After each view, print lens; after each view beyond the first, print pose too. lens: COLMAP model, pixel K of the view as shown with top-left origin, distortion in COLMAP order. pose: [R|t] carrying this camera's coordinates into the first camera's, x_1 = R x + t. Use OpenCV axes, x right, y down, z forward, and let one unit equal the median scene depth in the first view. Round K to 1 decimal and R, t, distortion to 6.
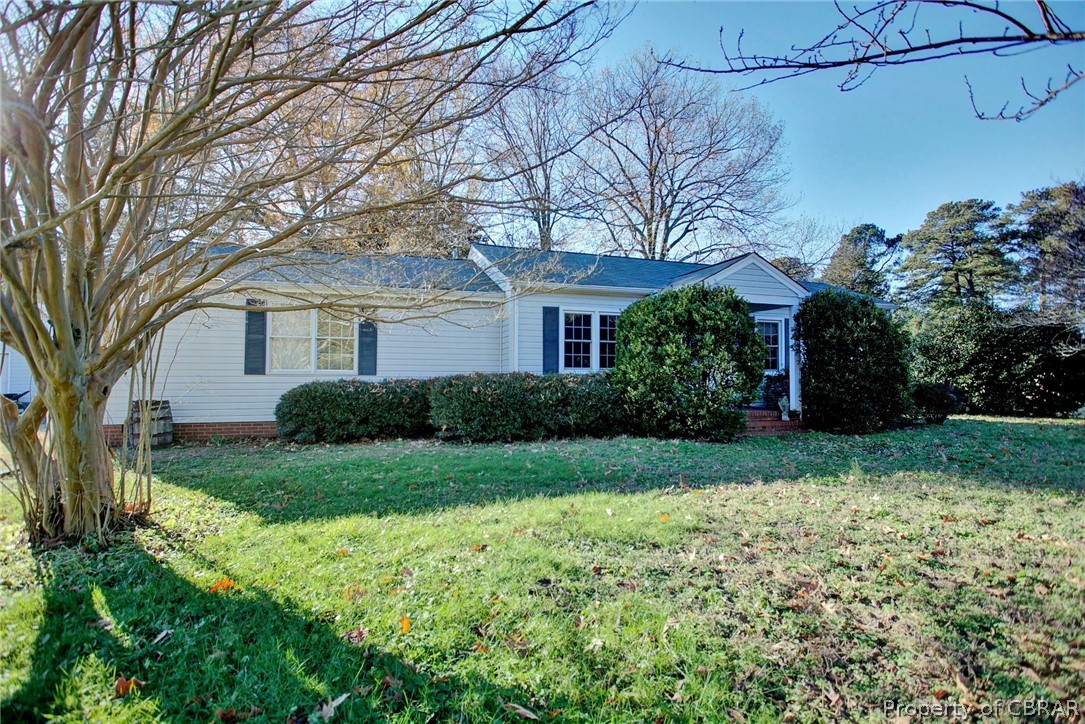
lens RADIAL K [[527.7, 0, 542.7], [0, 527.7, 362.3], [0, 0, 1]] dist [0.003540, 0.003335]
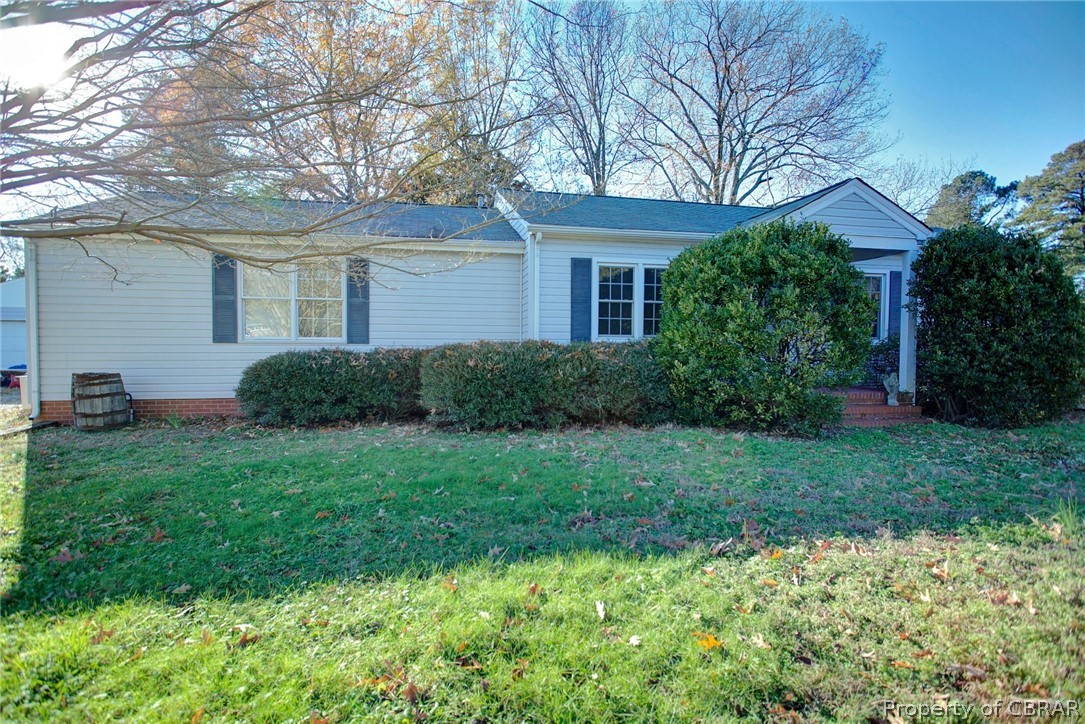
lens RADIAL K [[527.7, 0, 540.3], [0, 527.7, 360.7], [0, 0, 1]] dist [0.003540, 0.003335]
pose [[0.992760, 0.006088, -0.119961, 0.055191], [0.000999, 0.998261, 0.058933, 0.002478], [0.120111, -0.058626, 0.991028, 0.210828]]
